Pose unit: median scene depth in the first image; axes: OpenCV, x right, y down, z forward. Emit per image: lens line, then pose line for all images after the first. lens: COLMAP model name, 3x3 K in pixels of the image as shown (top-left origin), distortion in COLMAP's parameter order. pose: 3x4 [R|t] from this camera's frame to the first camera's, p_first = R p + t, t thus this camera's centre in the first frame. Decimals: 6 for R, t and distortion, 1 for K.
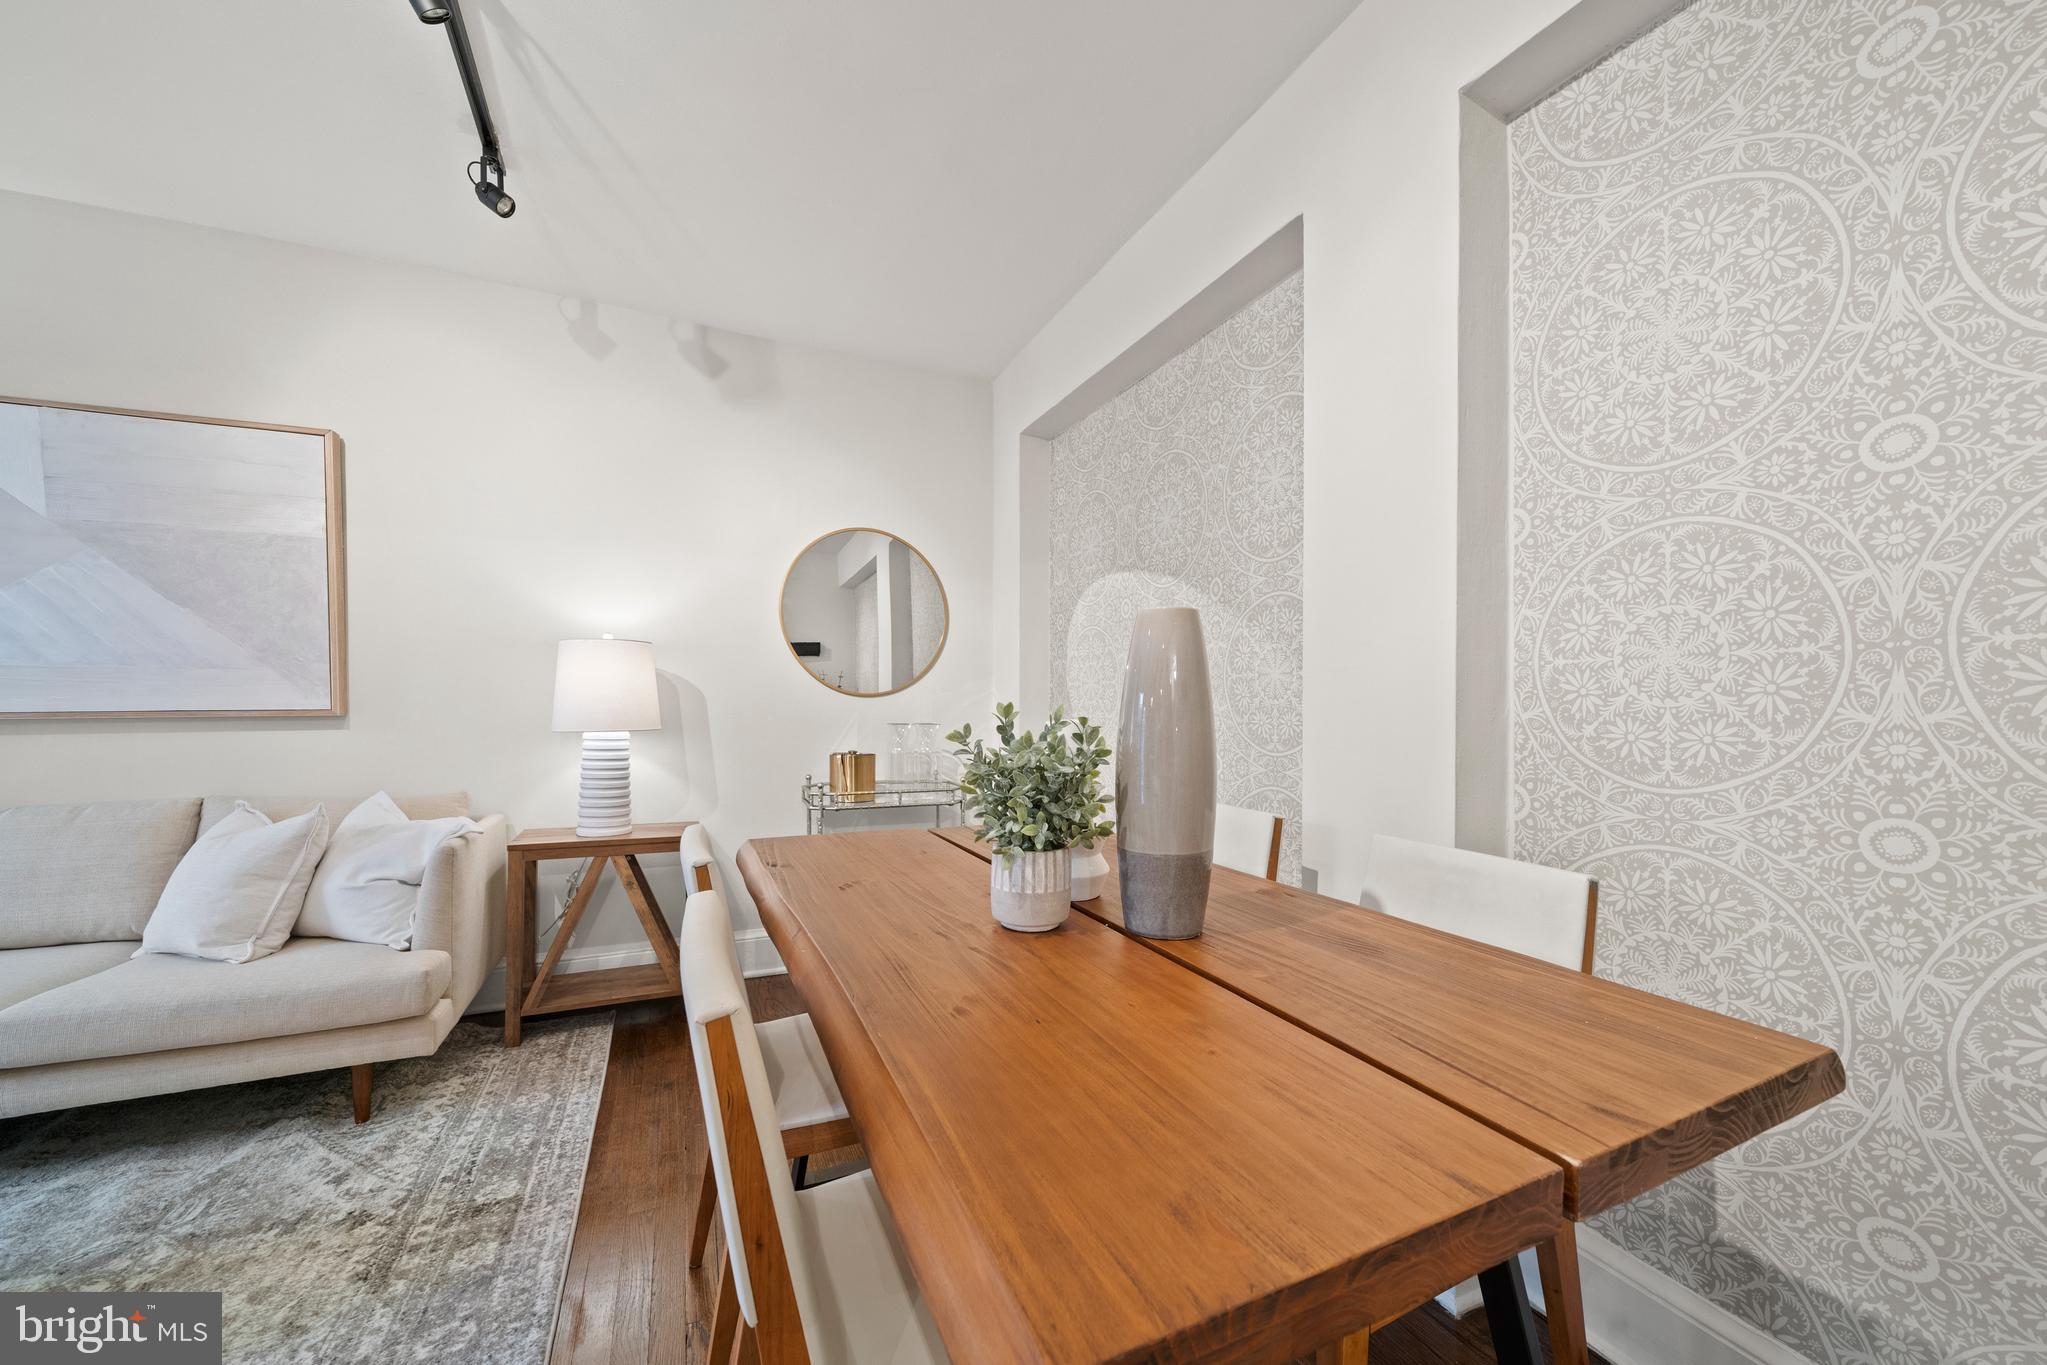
lens RADIAL K [[759.5, 0, 1030.4], [0, 759.5, 693.8], [0, 0, 1]] dist [-0.000024, 0.000066]
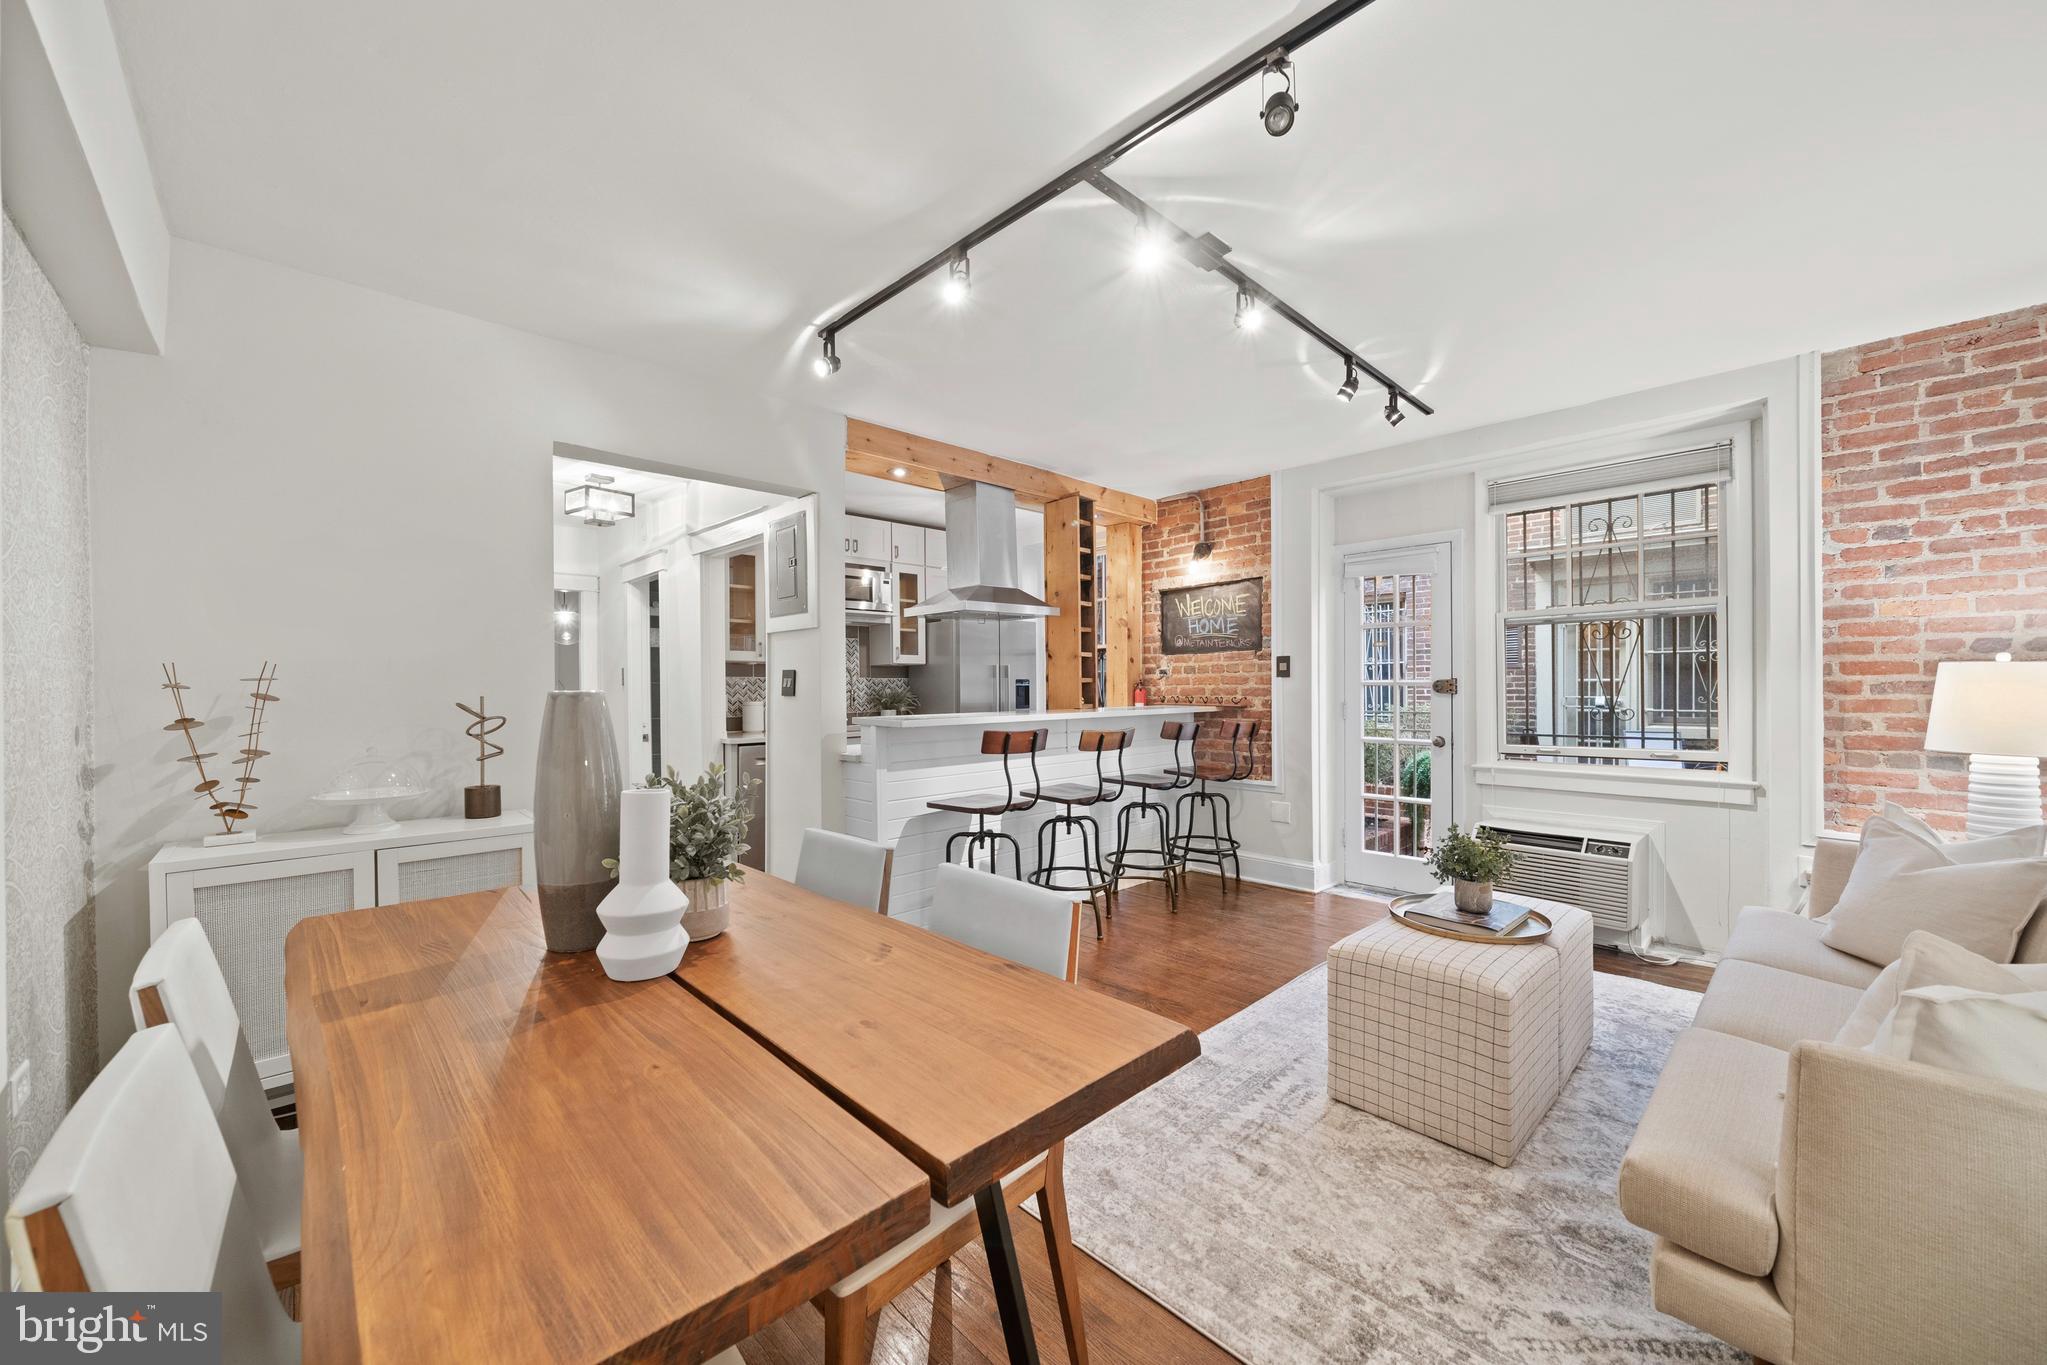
lens RADIAL K [[759.5, 0, 1030.4], [0, 759.5, 693.8], [0, 0, 1]] dist [-0.000024, 0.000066]
pose [[-0.941891, 0.007772, -0.335829, -0.054522], [0.003979, 0.999920, 0.011980, -0.059342], [0.335895, 0.009947, -0.941847, 1.242477]]
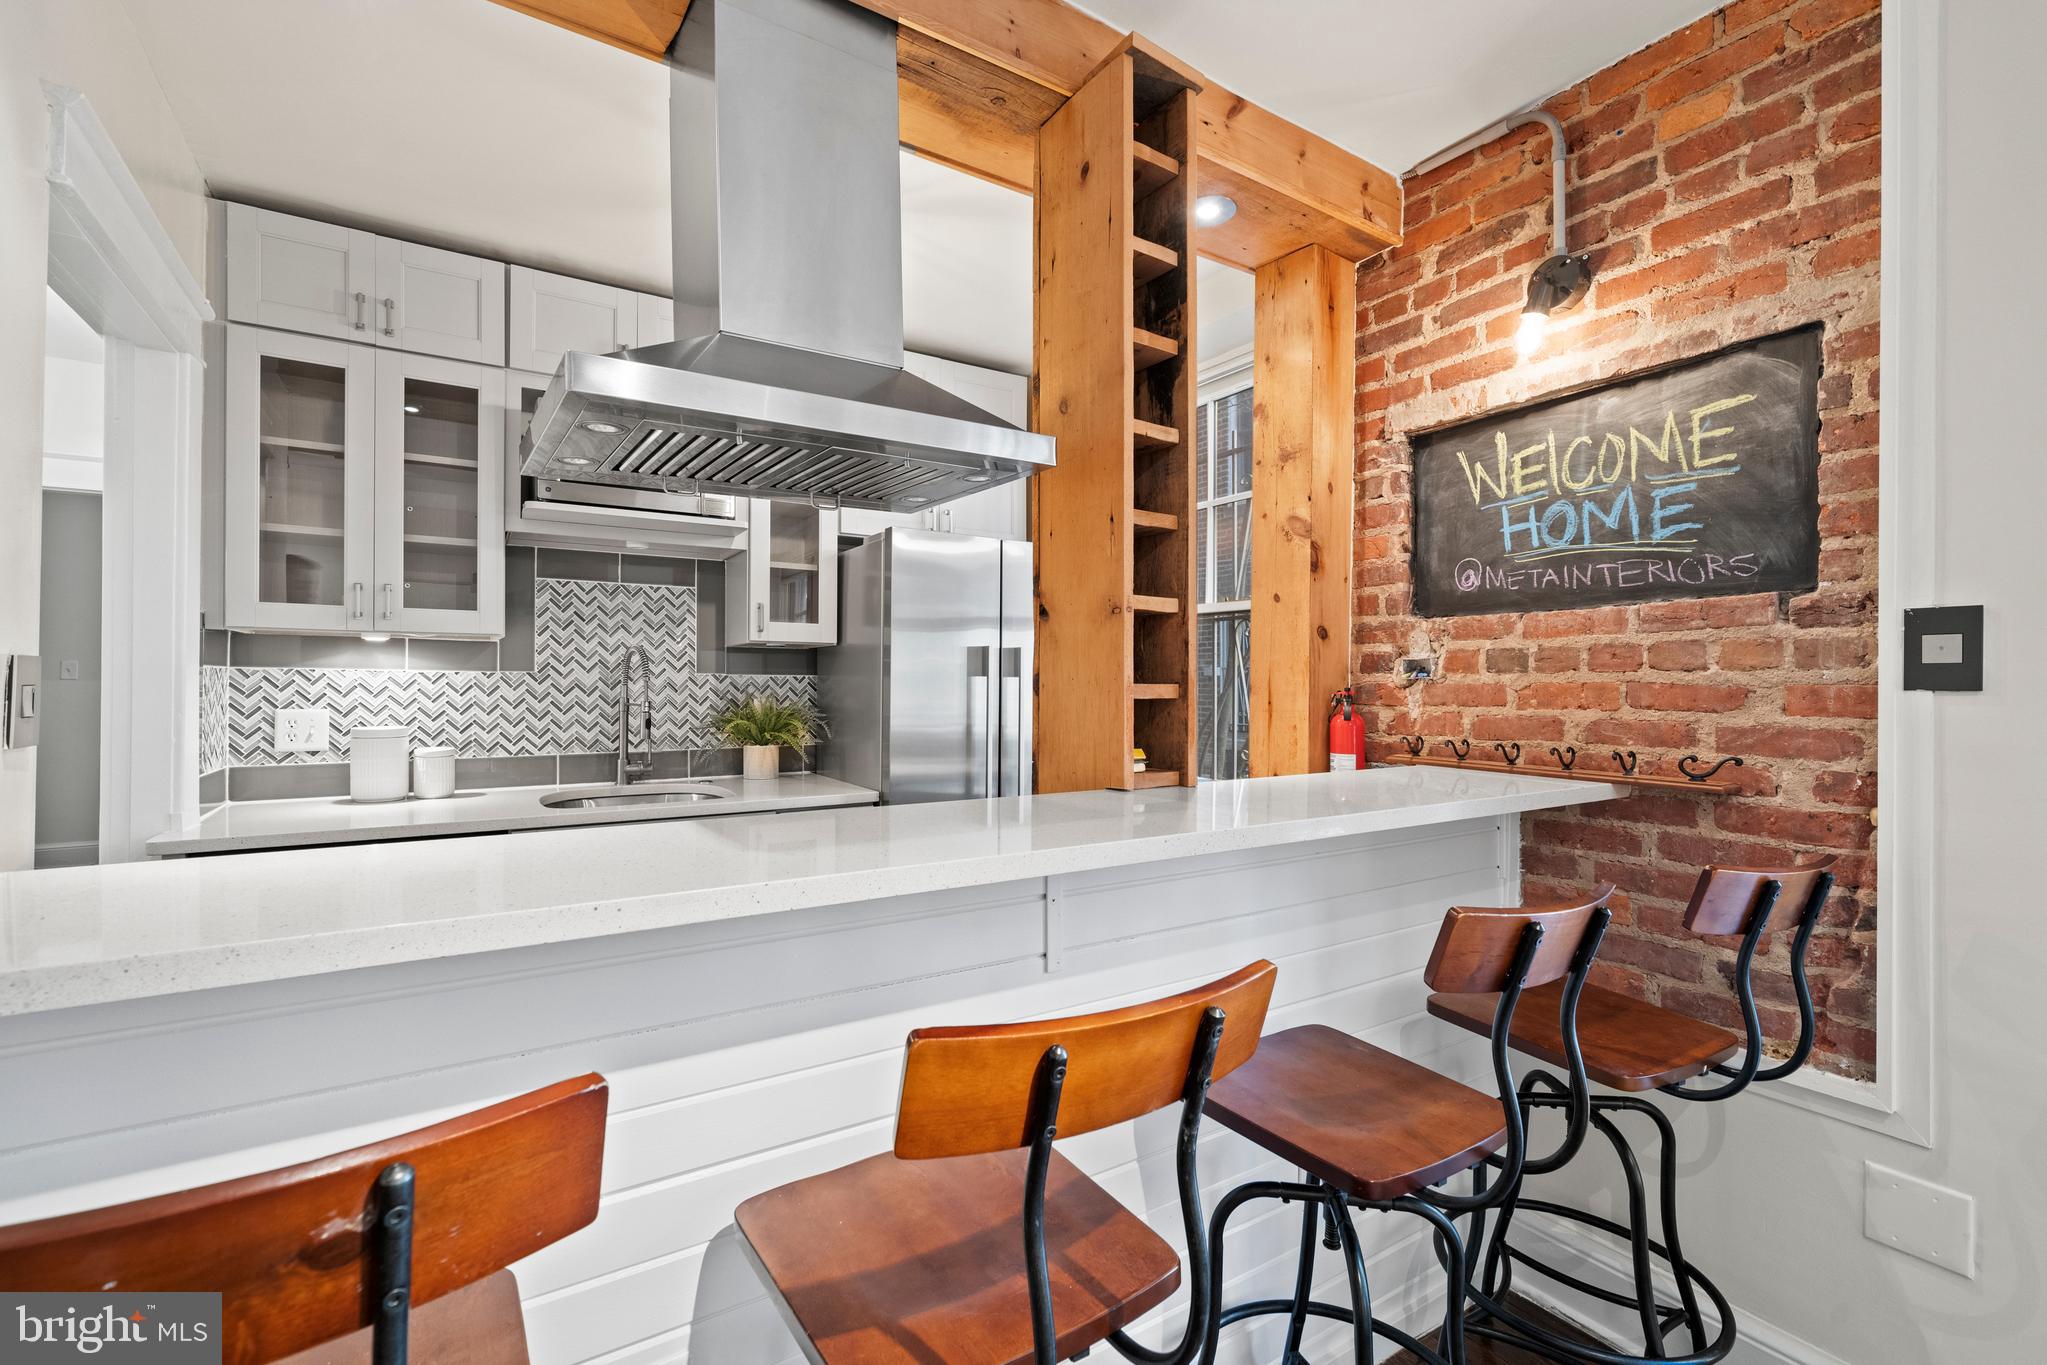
lens RADIAL K [[903.7, 0, 1023.5], [0, 903.7, 682.5], [0, 0, 1]] dist [0.003657, -0.000069]
pose [[-0.990094, -0.008341, -0.140160, -0.709740], [-0.008709, 0.999960, 0.002015, -0.079258], [0.140137, 0.003216, -0.990127, 0.007985]]
